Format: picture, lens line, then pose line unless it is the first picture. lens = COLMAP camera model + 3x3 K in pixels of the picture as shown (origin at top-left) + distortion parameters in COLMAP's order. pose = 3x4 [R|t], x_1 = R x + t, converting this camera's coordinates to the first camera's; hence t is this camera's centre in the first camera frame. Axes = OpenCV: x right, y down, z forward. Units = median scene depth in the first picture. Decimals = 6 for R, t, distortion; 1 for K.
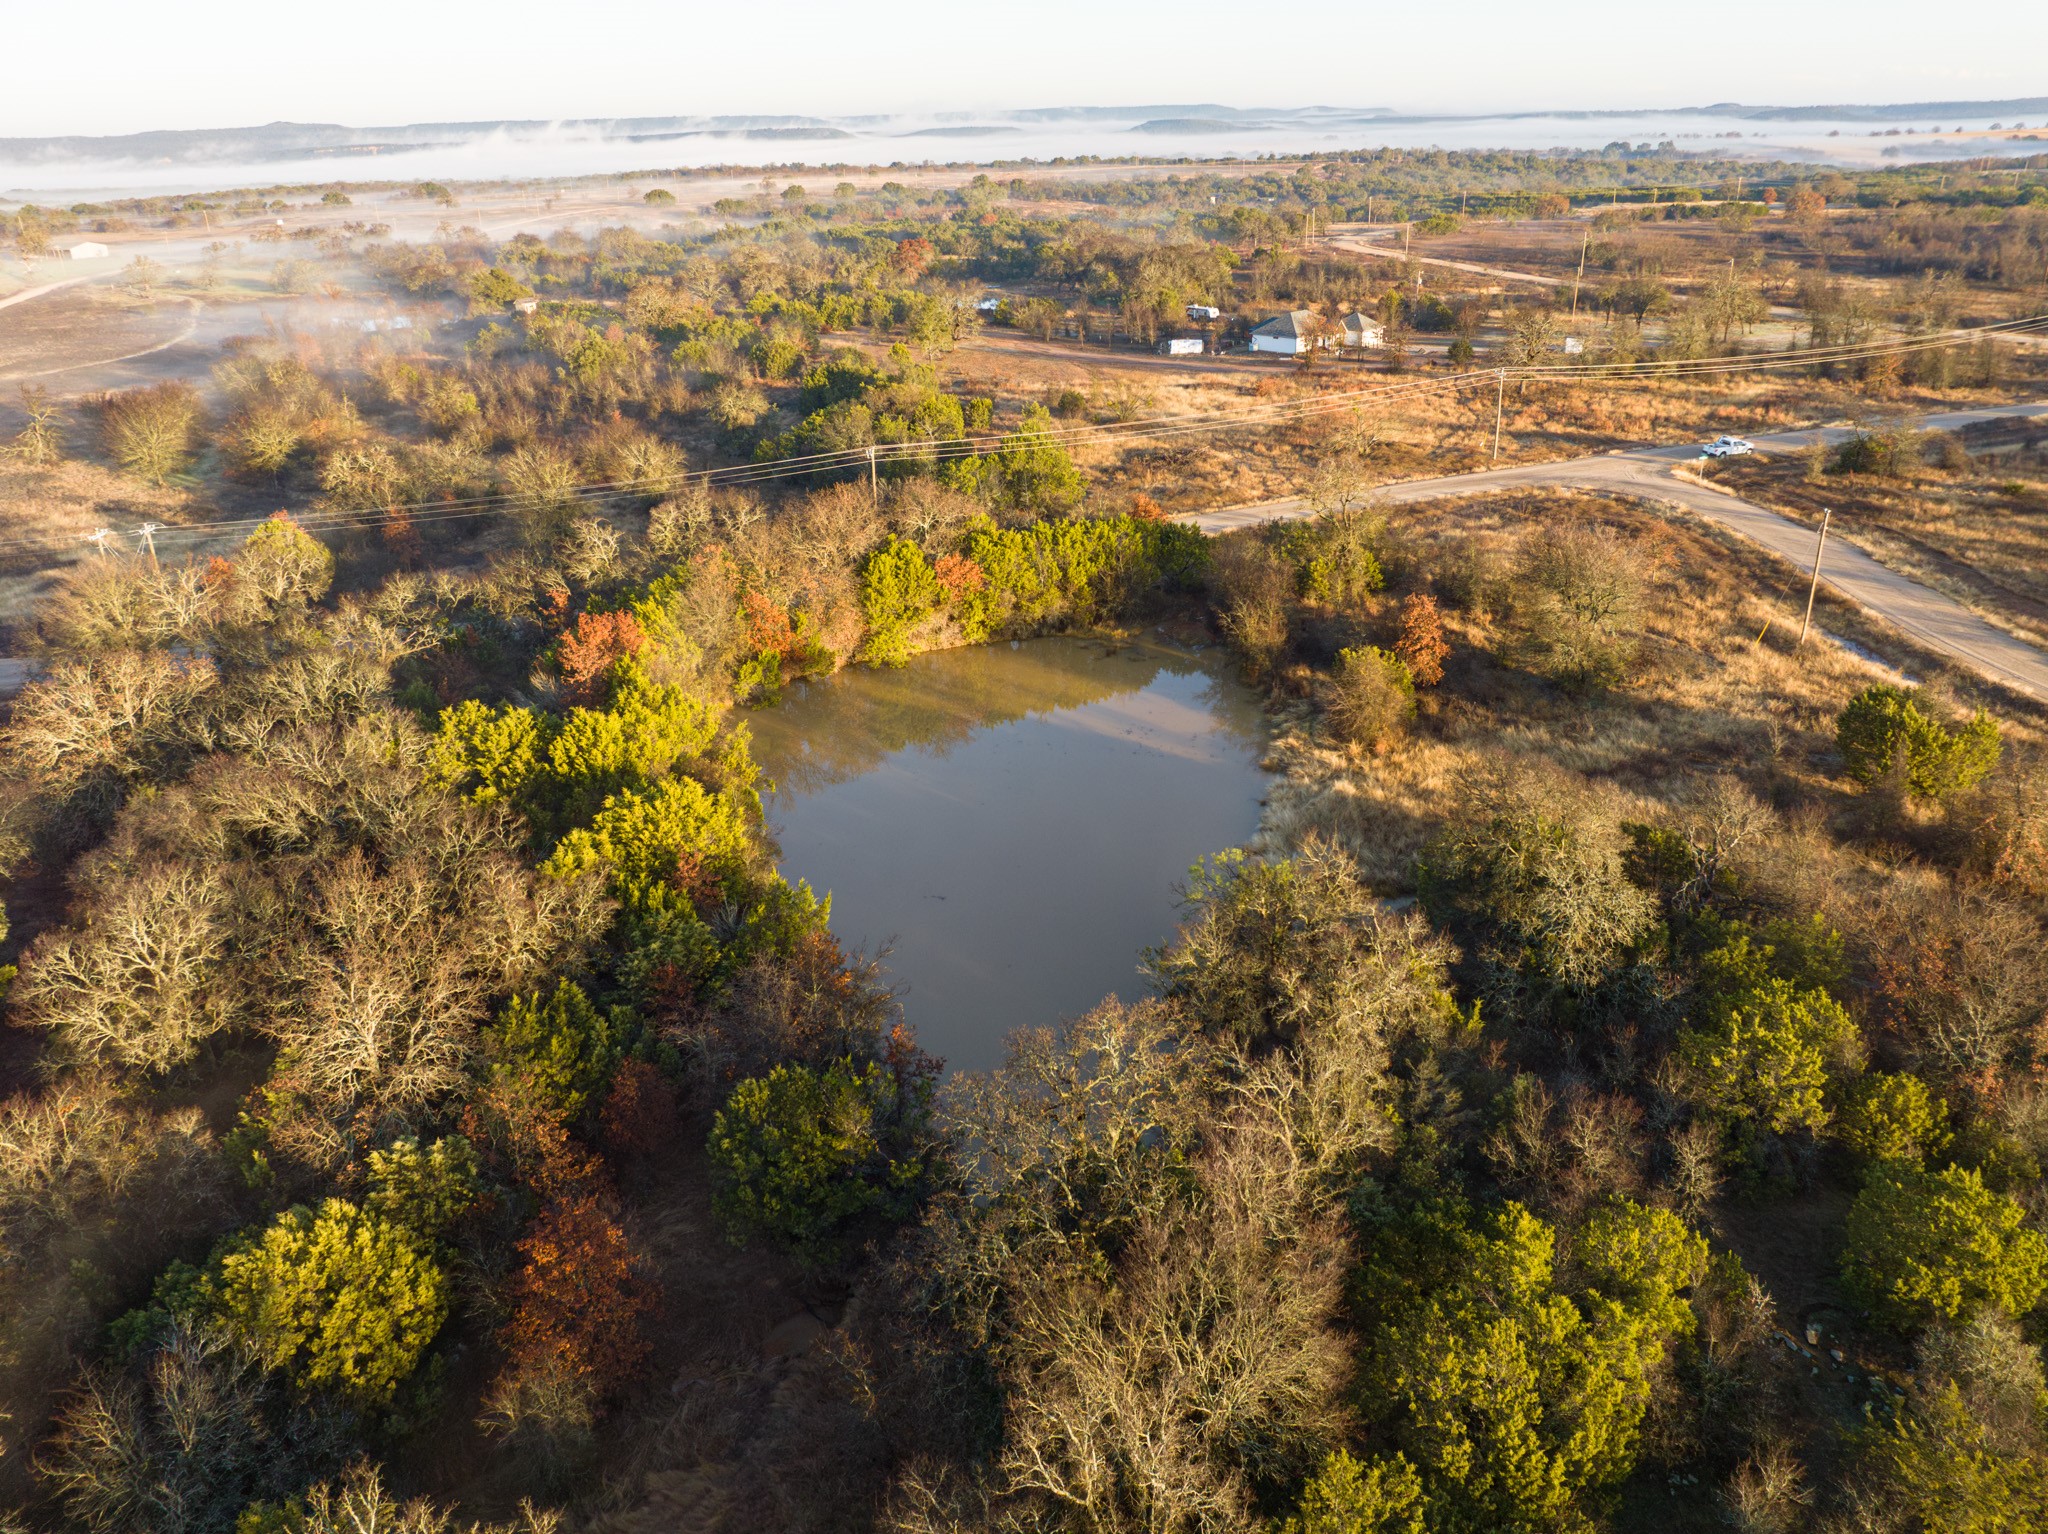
lens RADIAL K [[1443.4, 0, 1024.0], [0, 1443.4, 767.0], [0, 0, 1]] dist [-0.039140, 0.003504]
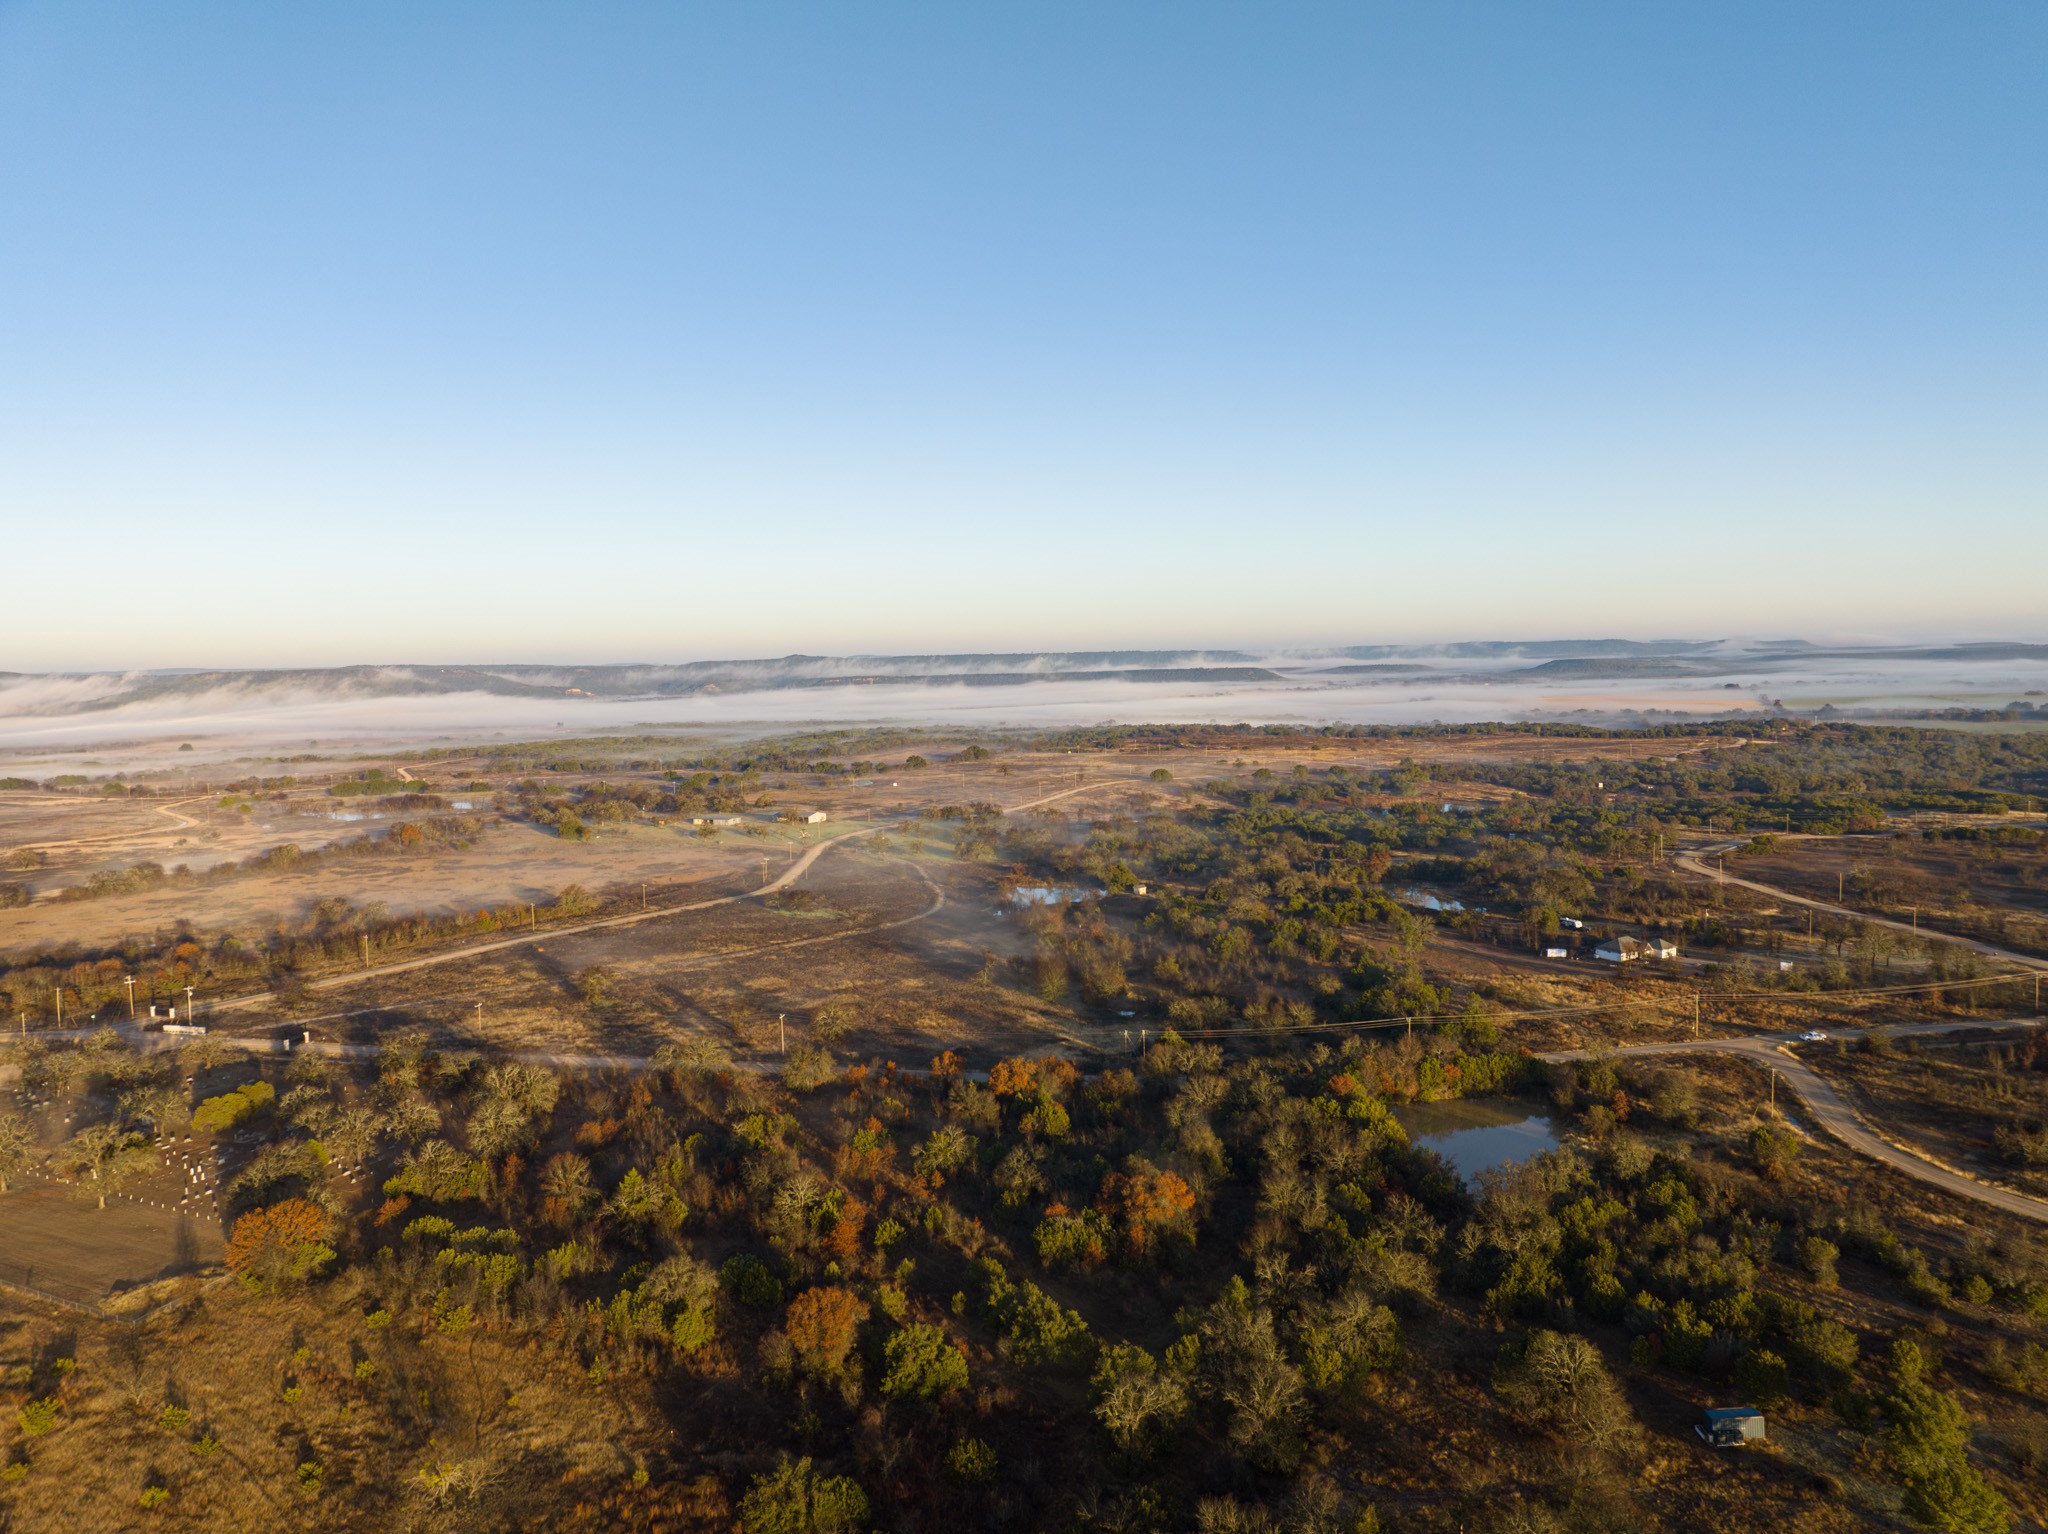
lens RADIAL K [[1443.4, 0, 1024.0], [0, 1443.4, 767.0], [0, 0, 1]] dist [-0.039140, 0.003504]
pose [[0.962749, 0.020291, -0.269635, -0.050436], [-0.108603, 0.942232, -0.316865, 0.133030], [0.247630, 0.334345, 0.909337, -0.912186]]
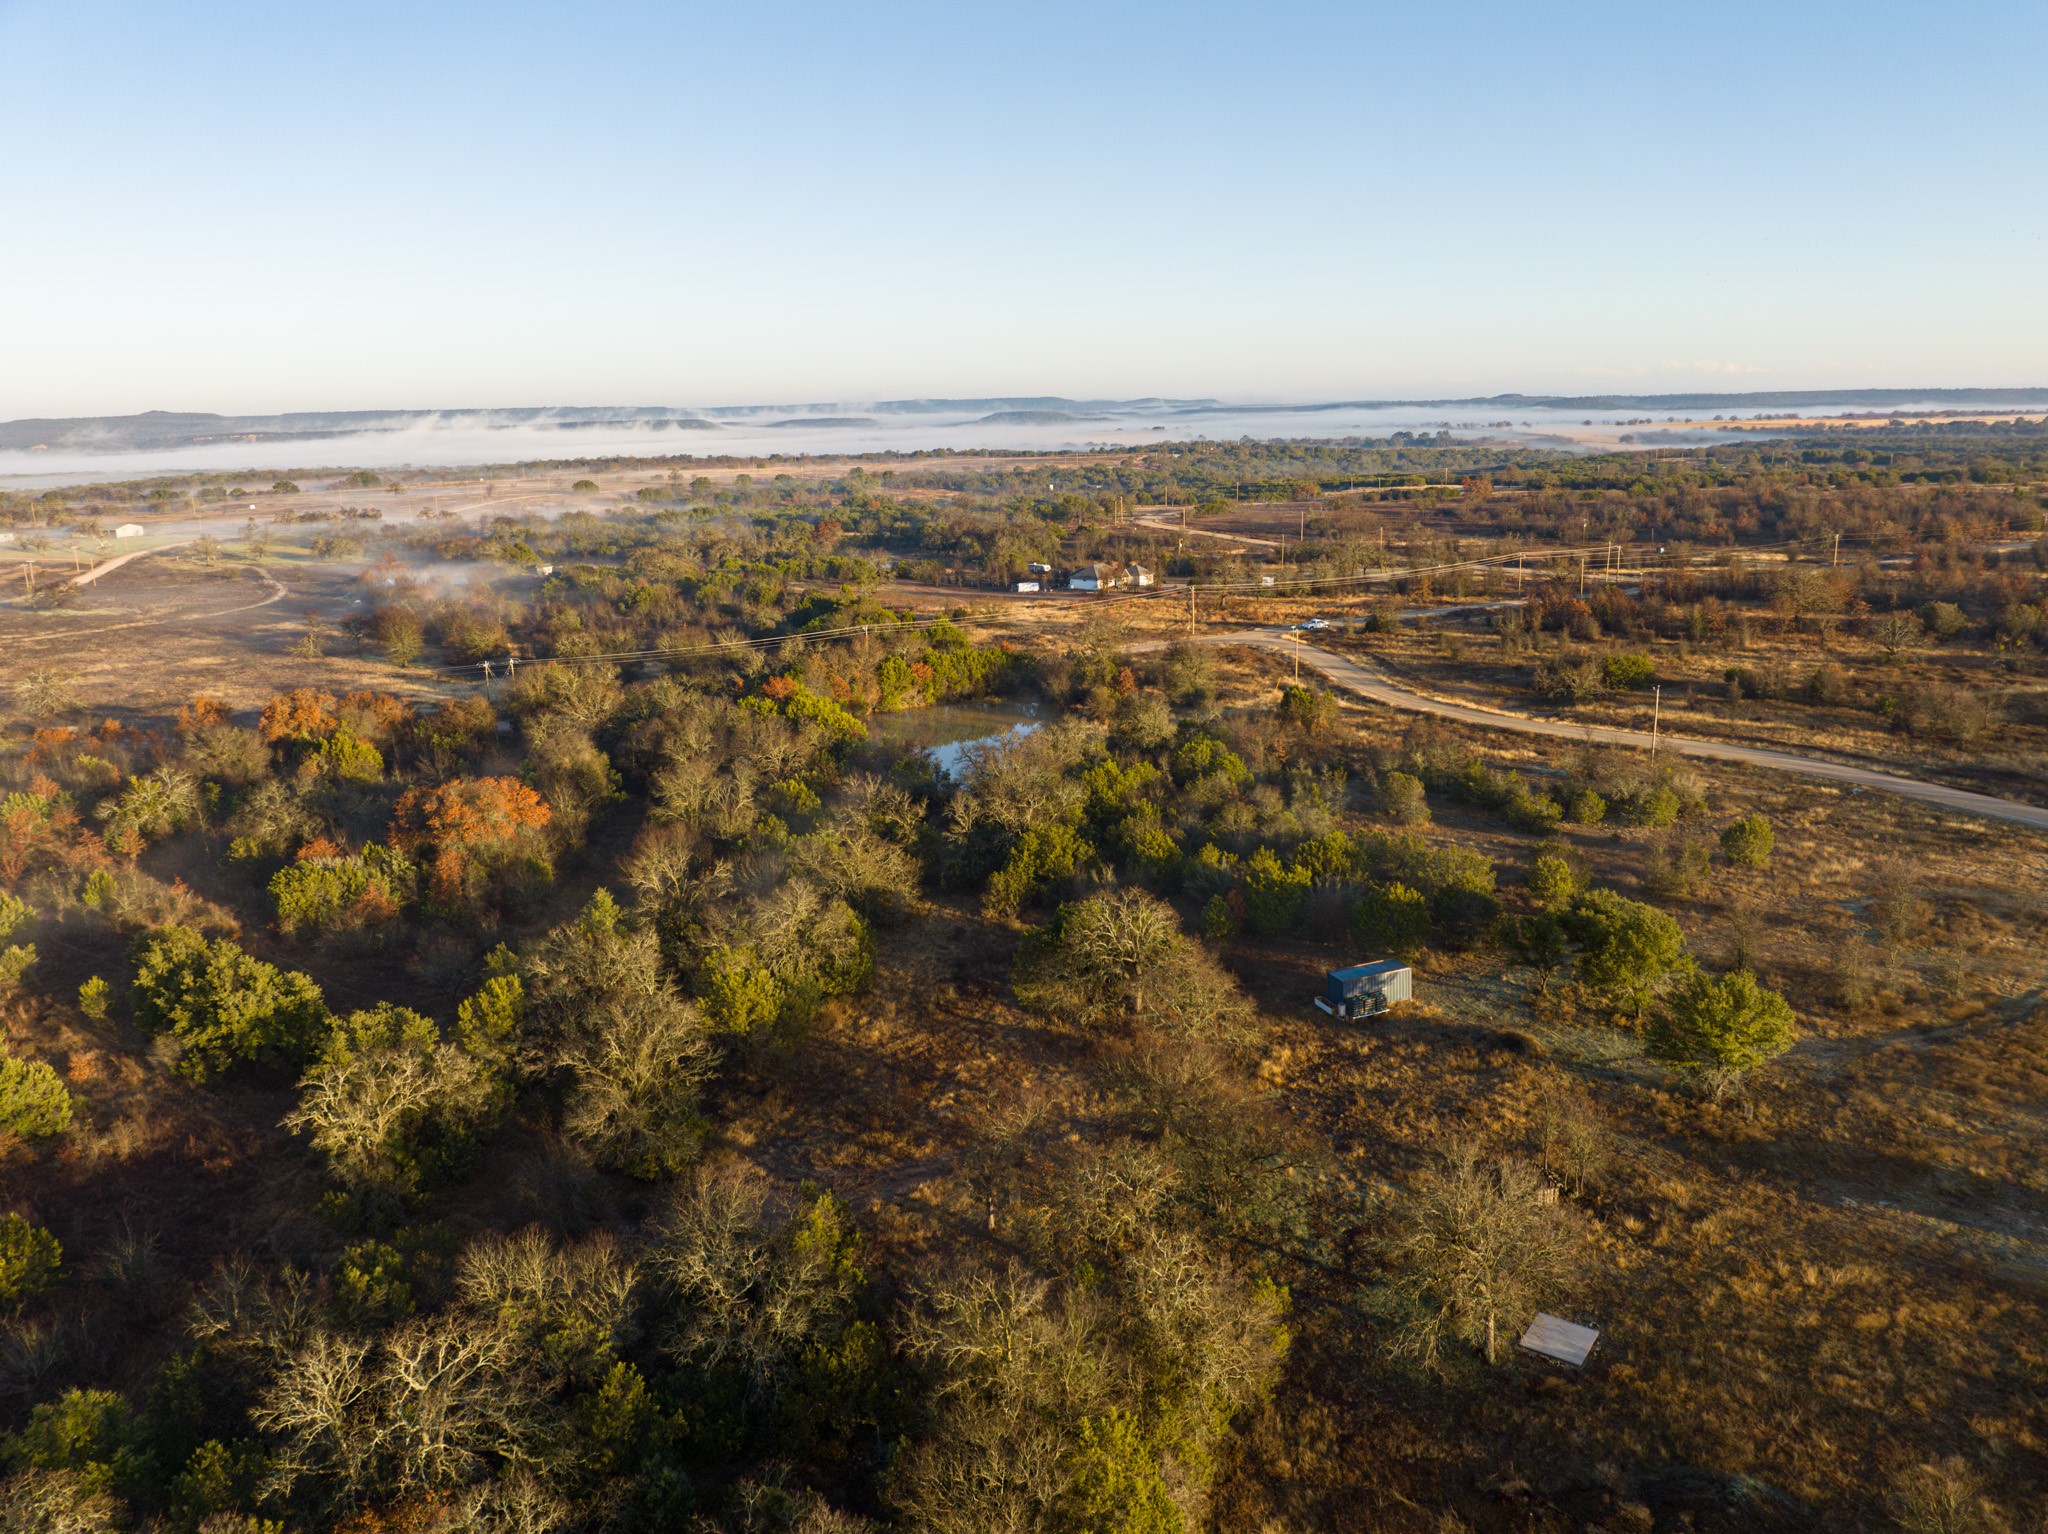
lens RADIAL K [[1443.4, 0, 1024.0], [0, 1443.4, 767.0], [0, 0, 1]] dist [-0.039140, 0.003504]
pose [[0.995080, -0.022896, 0.096389, -0.049984], [0.039867, 0.983220, -0.178017, 0.189387], [-0.090696, 0.180983, 0.979295, -0.527855]]
